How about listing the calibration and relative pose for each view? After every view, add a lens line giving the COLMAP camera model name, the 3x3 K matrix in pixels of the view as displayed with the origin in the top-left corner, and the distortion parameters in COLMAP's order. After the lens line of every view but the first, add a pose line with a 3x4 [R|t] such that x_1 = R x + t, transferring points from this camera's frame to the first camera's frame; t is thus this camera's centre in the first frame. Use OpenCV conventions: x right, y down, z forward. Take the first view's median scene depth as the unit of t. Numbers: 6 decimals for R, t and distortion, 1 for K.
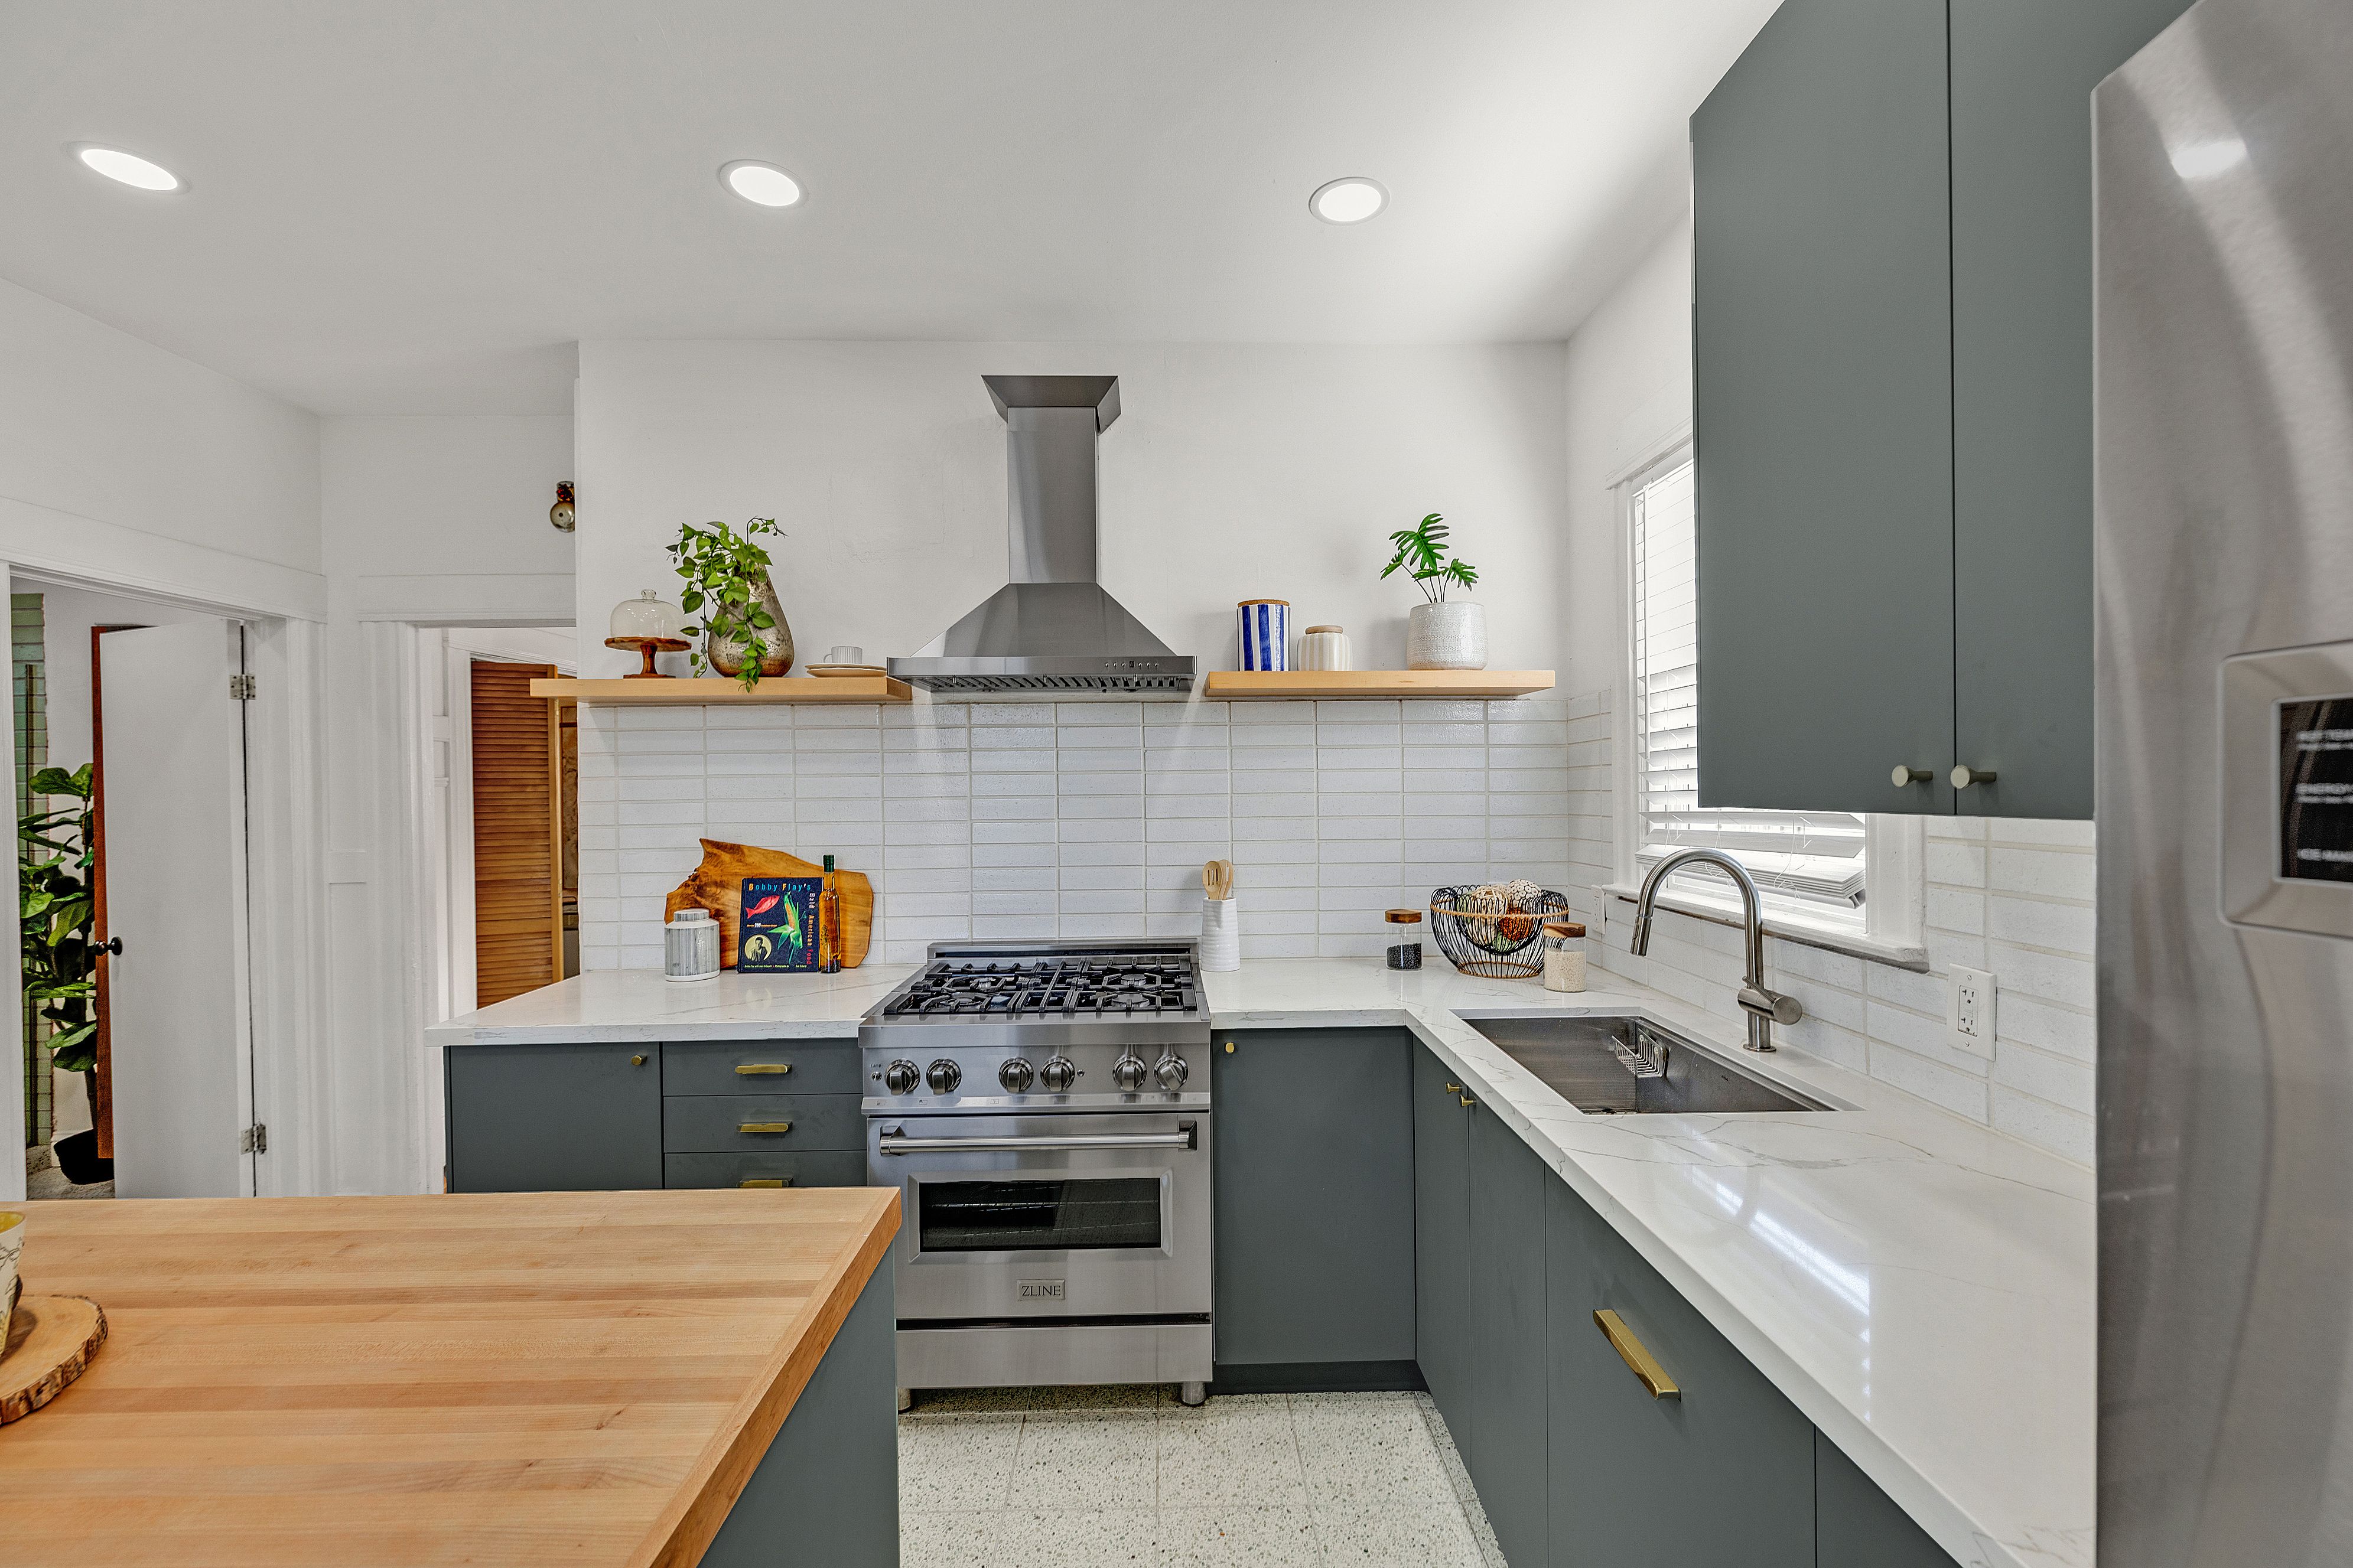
lens RADIAL K [[977.9, 0, 1176.5], [0, 977.9, 784.0], [0, 0, 1]] dist [-0.000298, -0.000521]
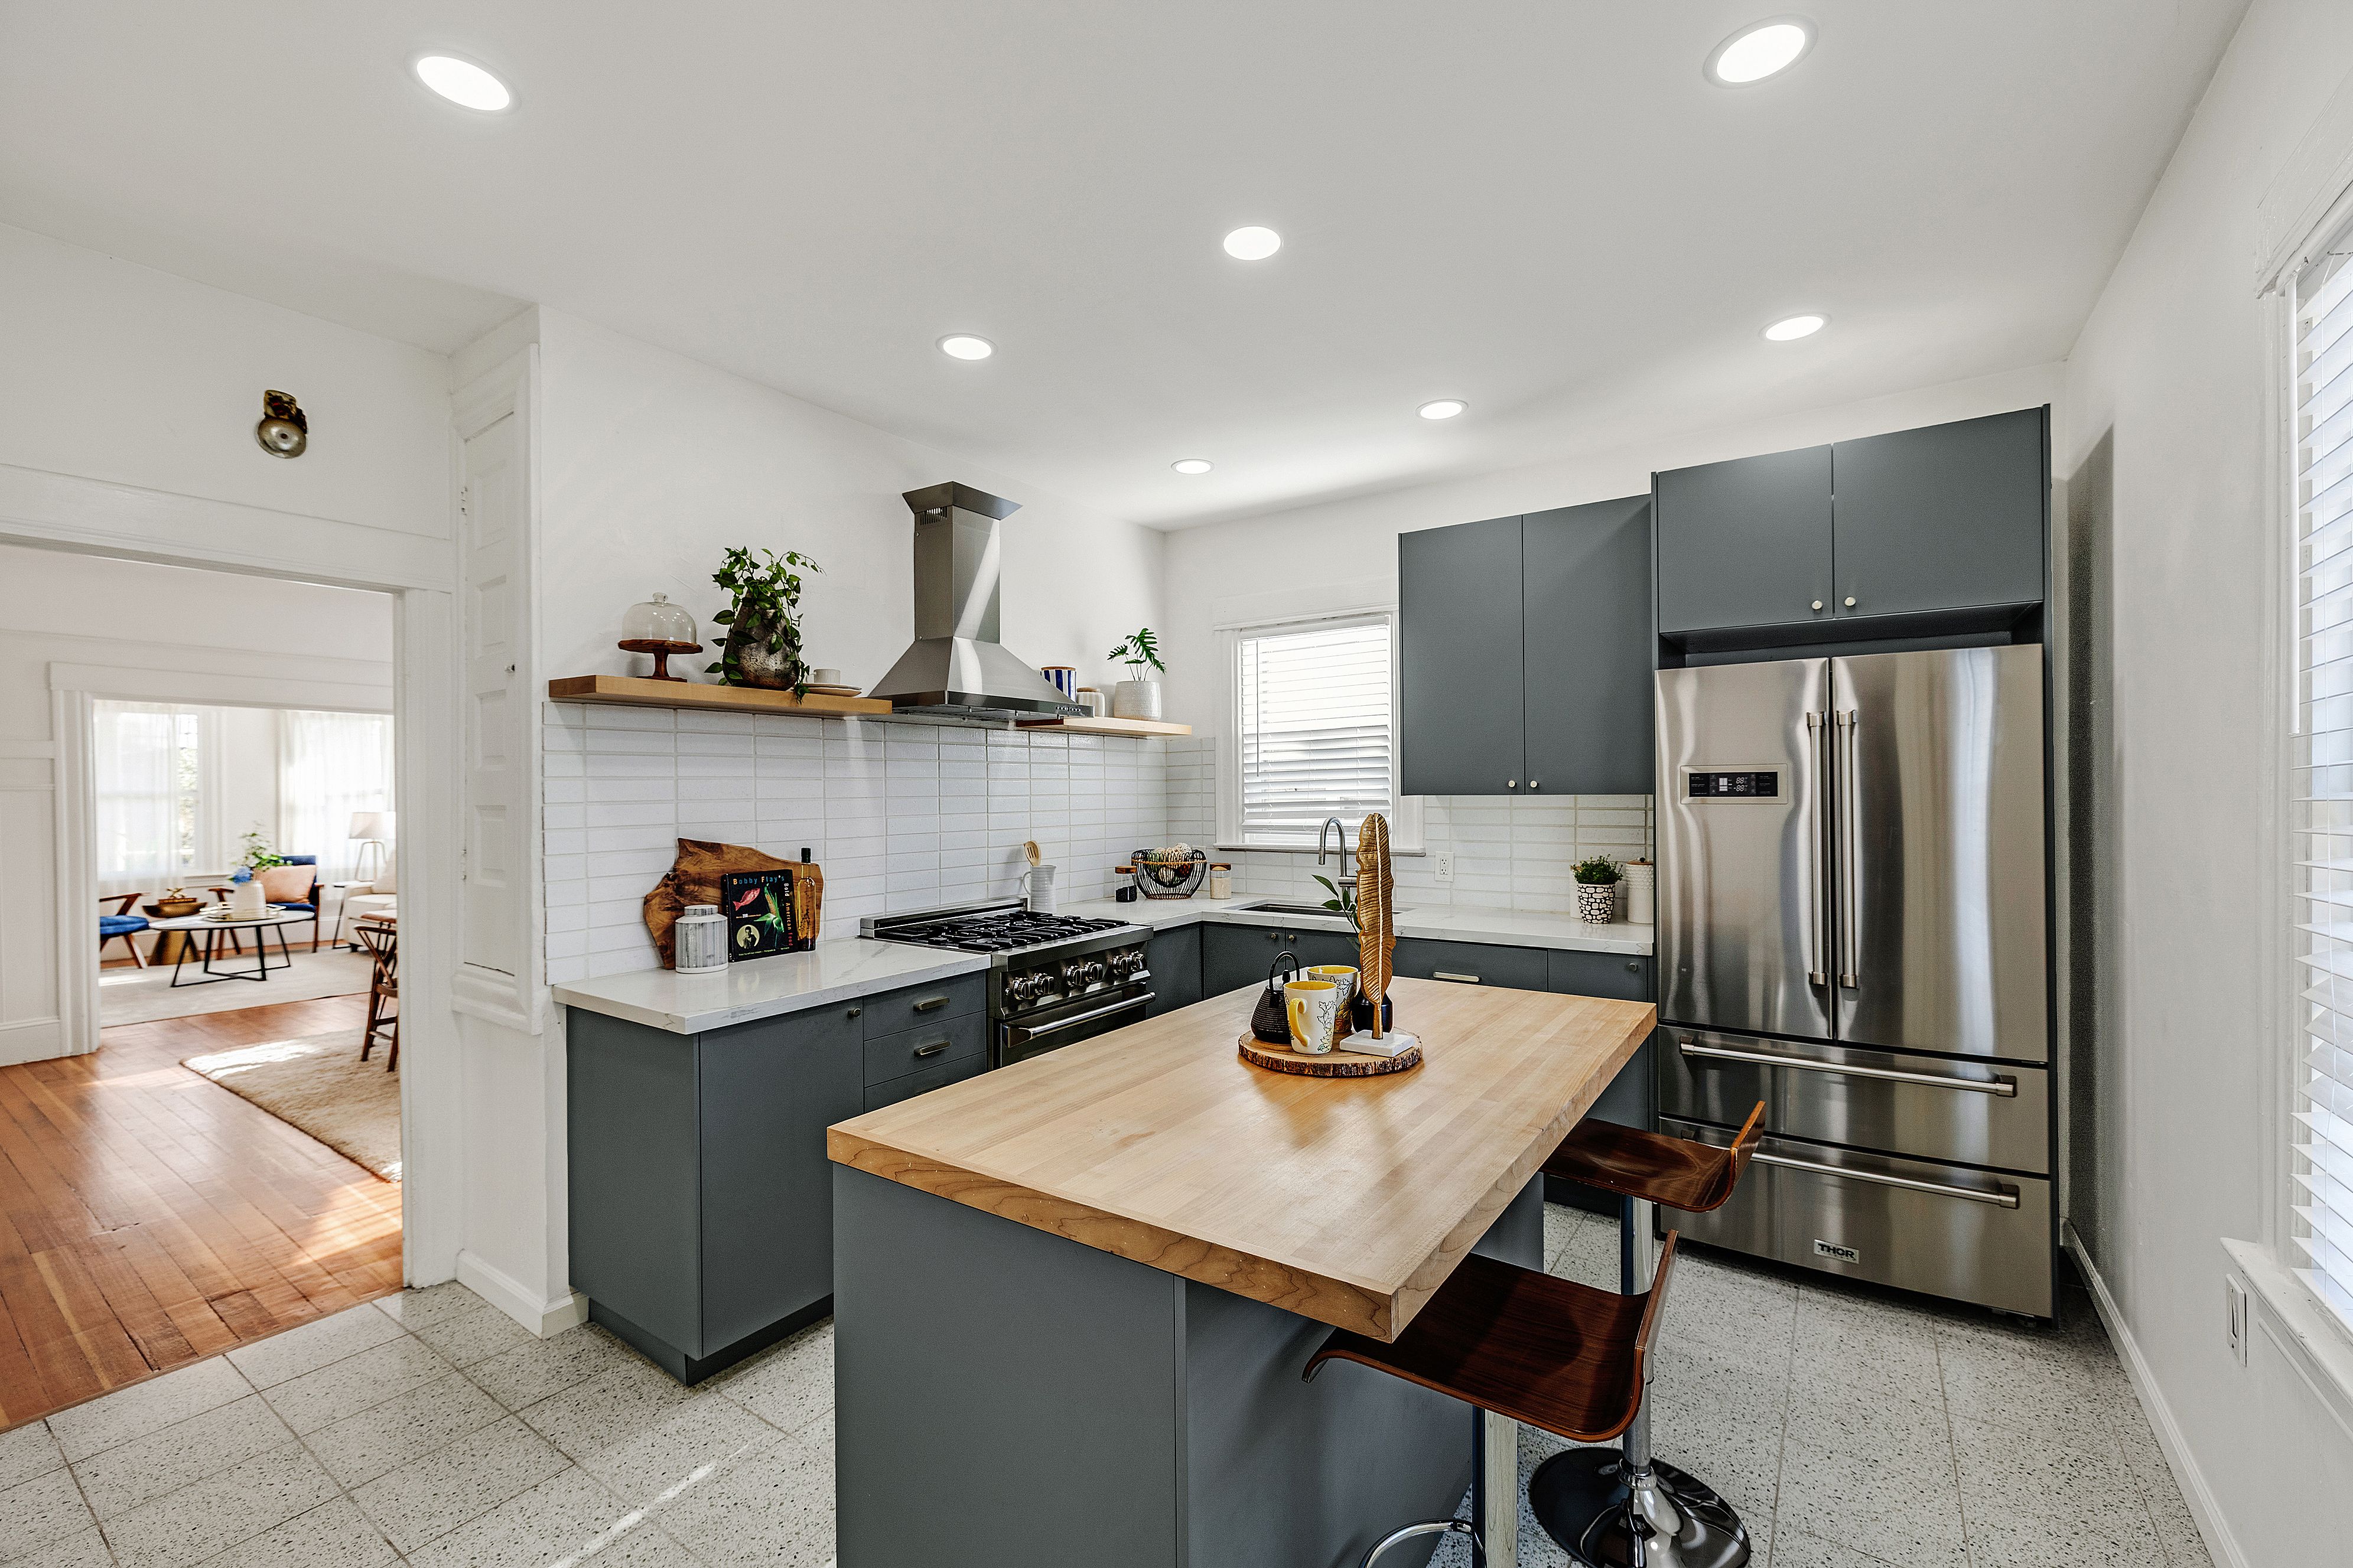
lens RADIAL K [[977.9, 0, 1176.5], [0, 977.9, 784.0], [0, 0, 1]] dist [-0.000298, -0.000521]
pose [[0.583127, 0.008477, 0.812337, -1.029769], [0.000780, 0.999939, -0.010994, 0.010201], [-0.812381, 0.007045, 0.583084, -0.022972]]
